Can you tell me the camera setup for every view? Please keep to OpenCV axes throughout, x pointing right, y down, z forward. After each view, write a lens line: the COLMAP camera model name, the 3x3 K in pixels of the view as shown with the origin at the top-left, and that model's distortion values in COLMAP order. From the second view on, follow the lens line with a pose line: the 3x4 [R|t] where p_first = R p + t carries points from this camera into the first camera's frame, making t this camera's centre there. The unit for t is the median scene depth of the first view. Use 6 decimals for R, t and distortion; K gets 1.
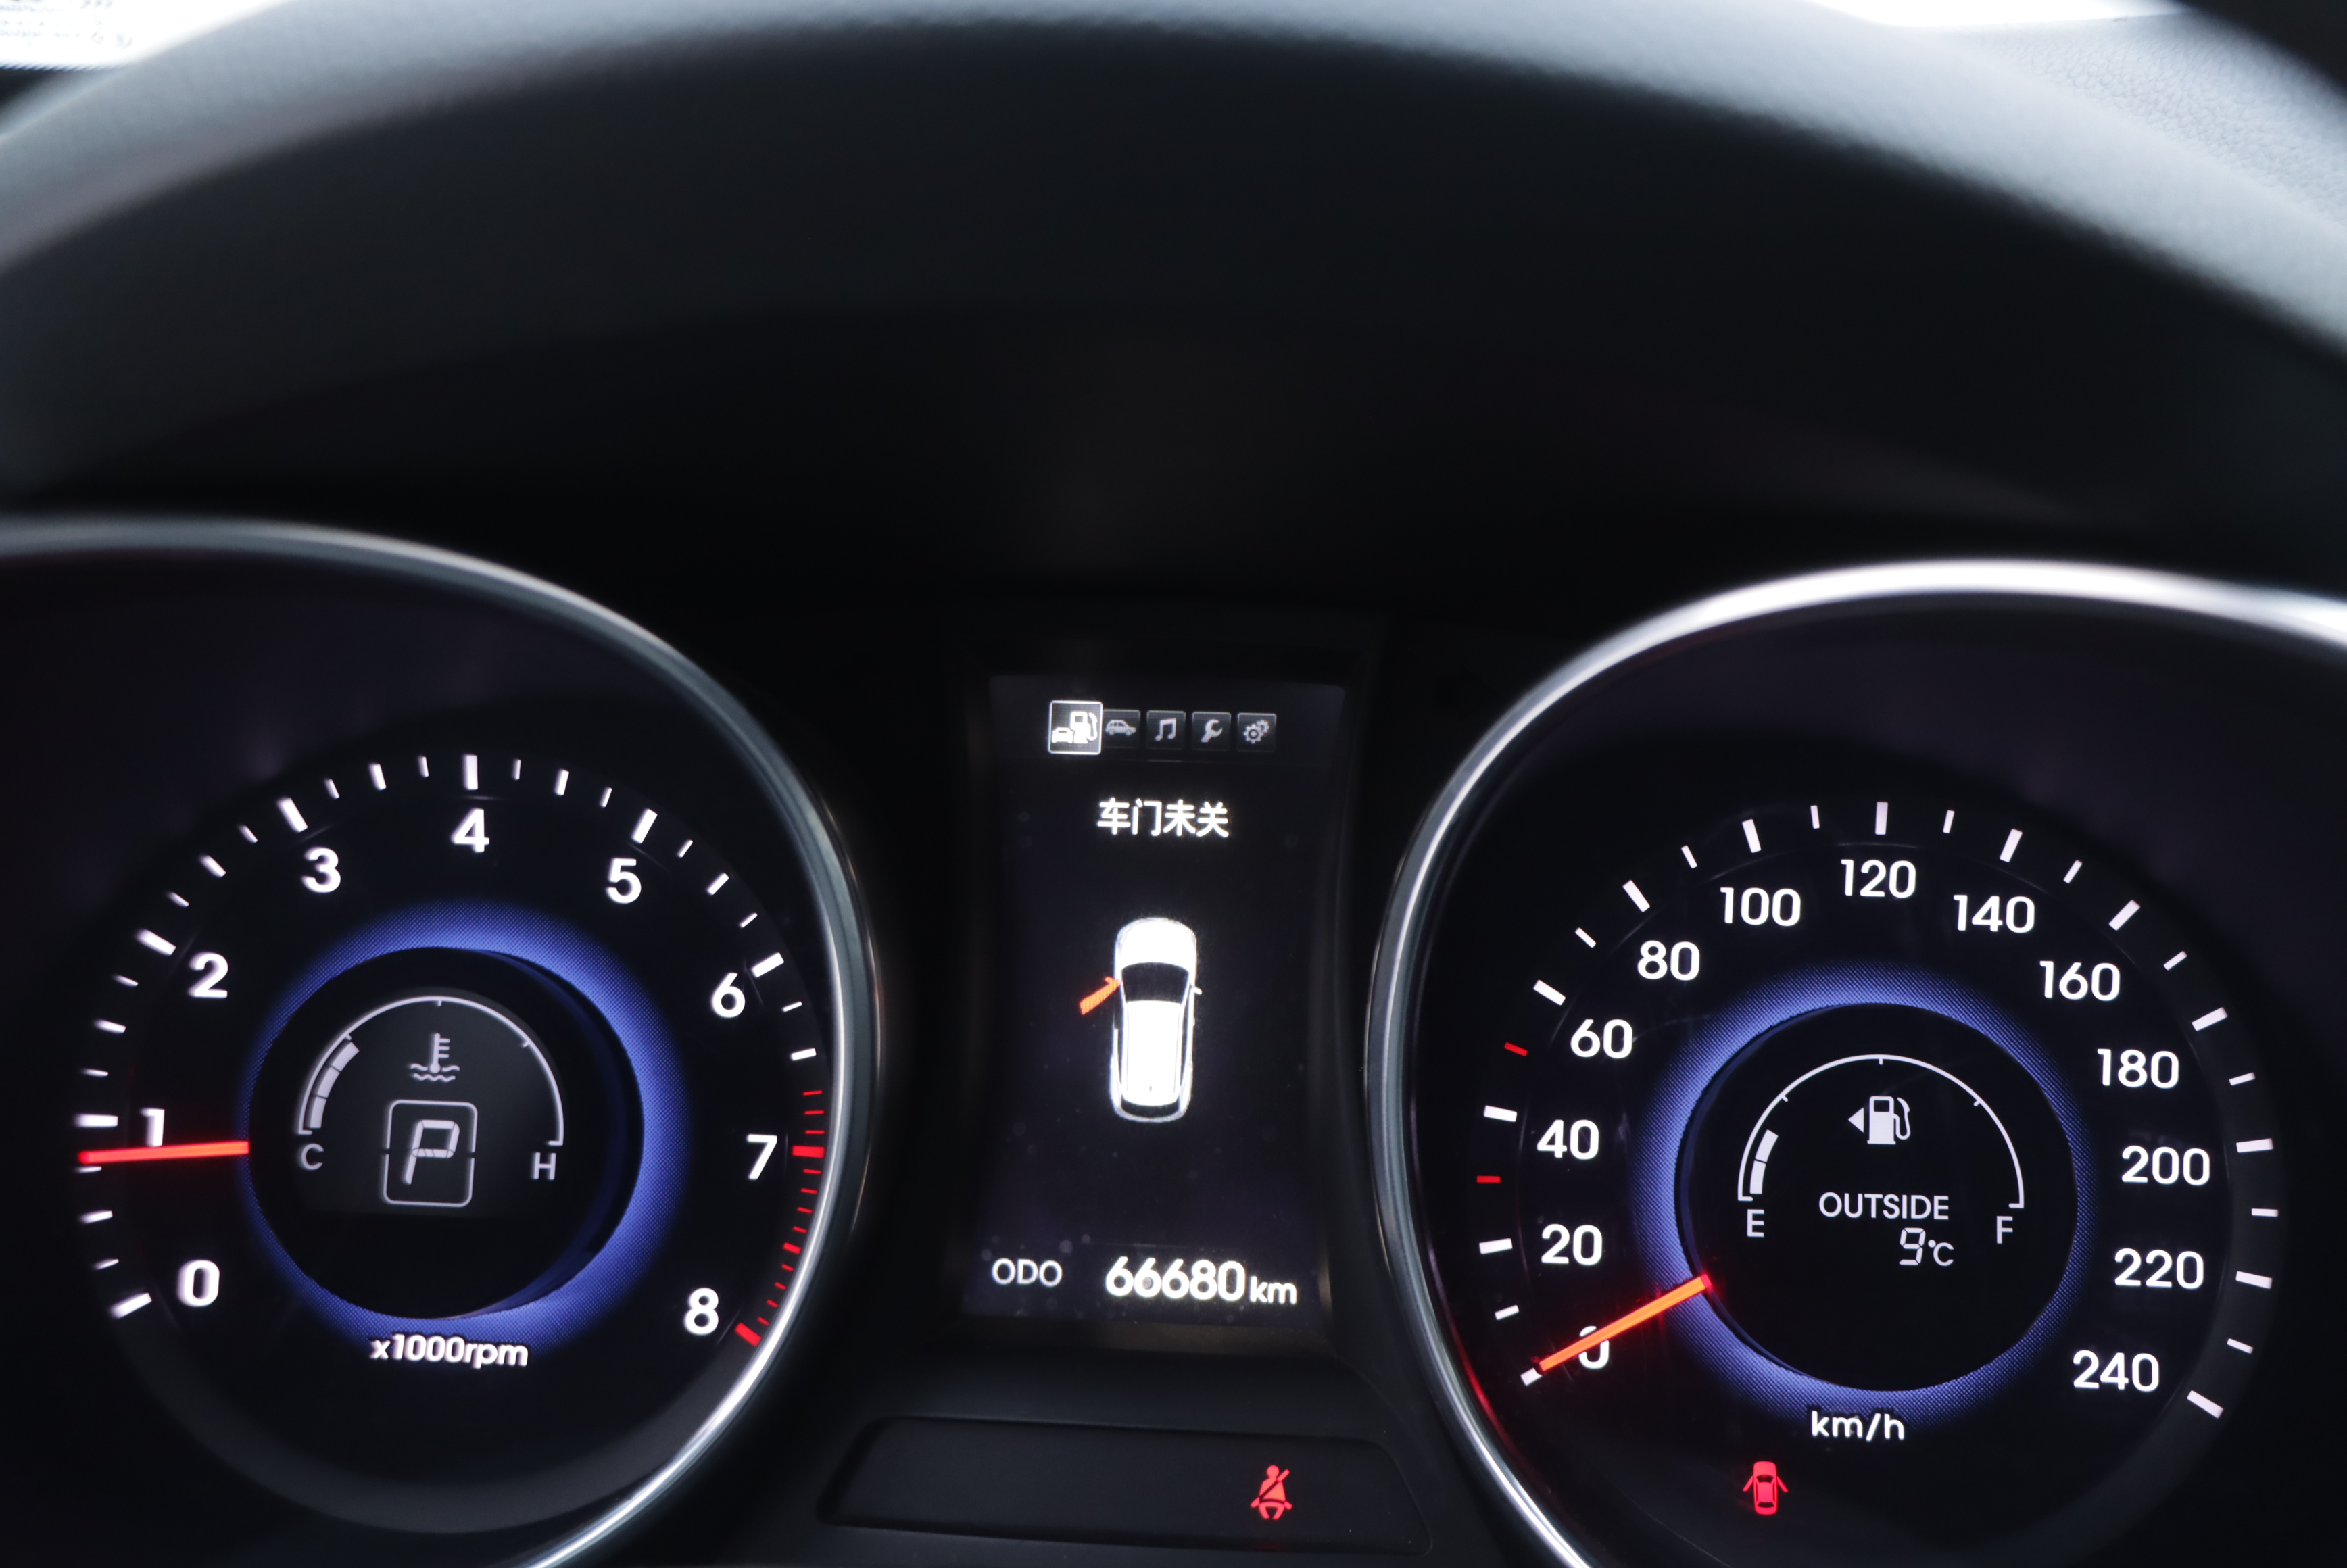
lens RADIAL K [[3500.5, 0, 1180.3], [0, 3500.5, 782.5], [0, 0, 1]] dist [0.042988, 0.000000]
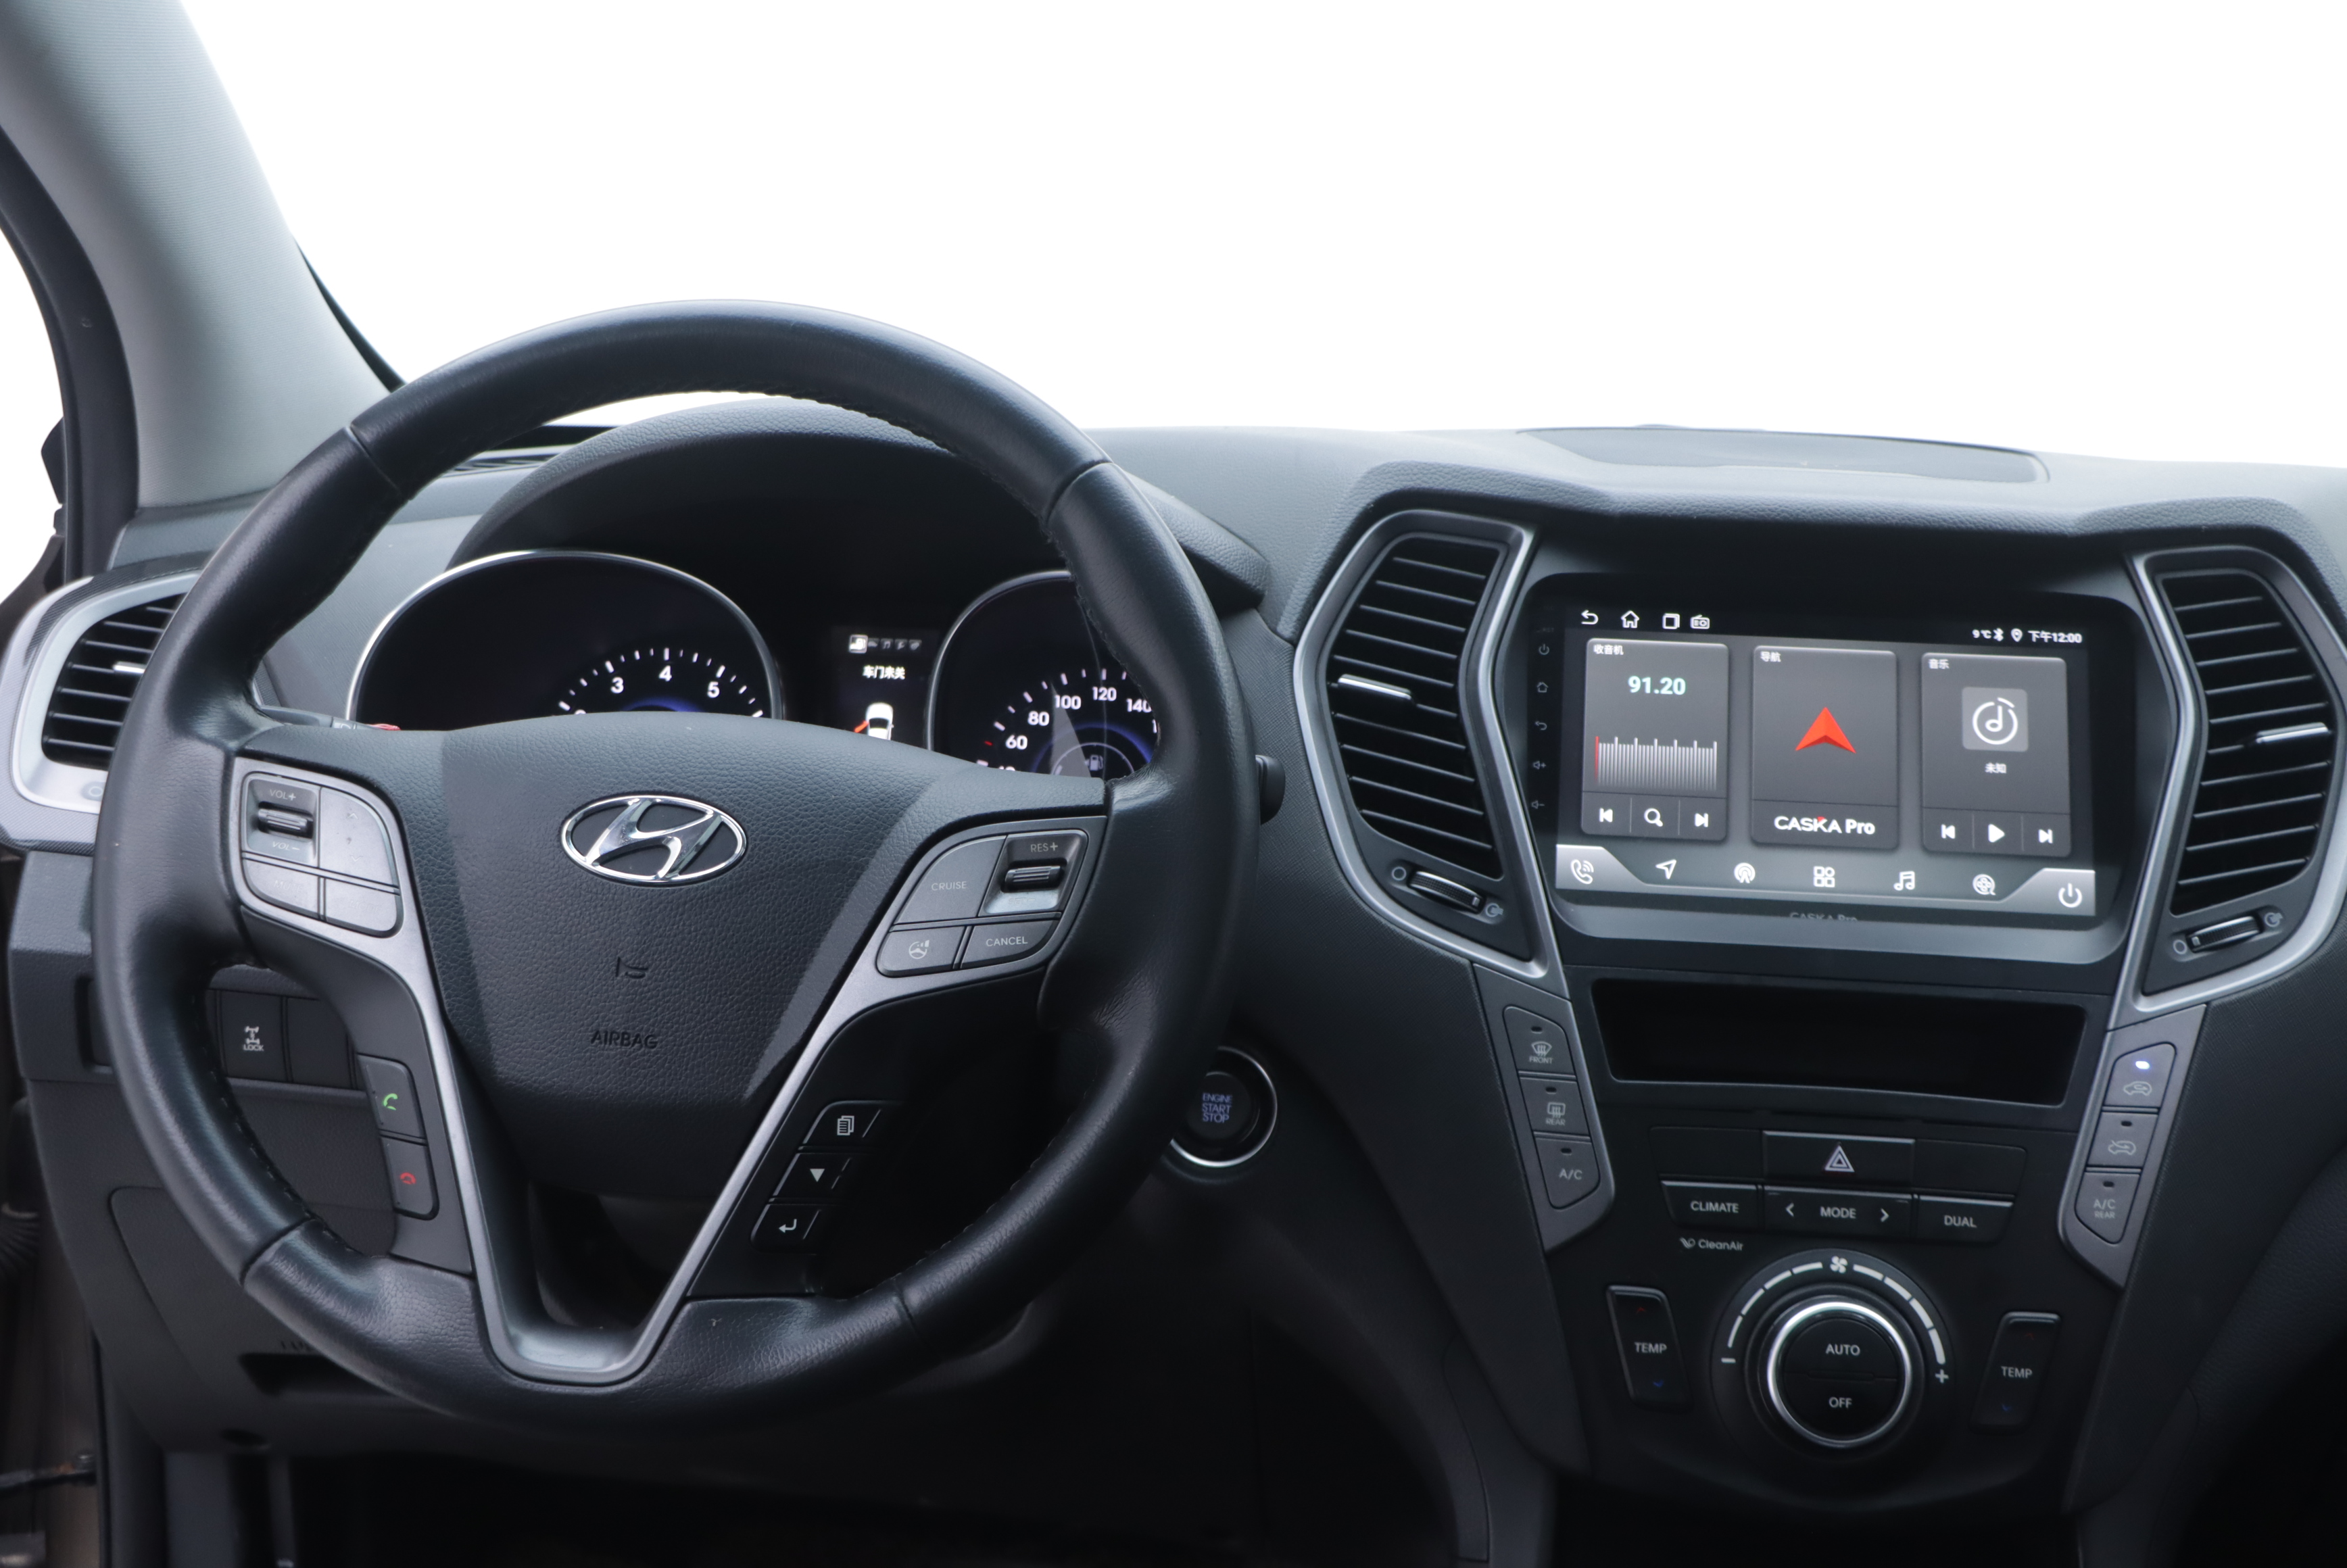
lens RADIAL K [[2587.4, 0, 1163.9], [0, 2587.4, 783.6], [0, 0, 1]] dist [-0.055637, 0.000000]
pose [[0.999530, 0.030053, -0.006066, 0.263147], [-0.030448, 0.996195, -0.081664, 0.291610], [0.003589, 0.081811, 0.996641, -1.306366]]
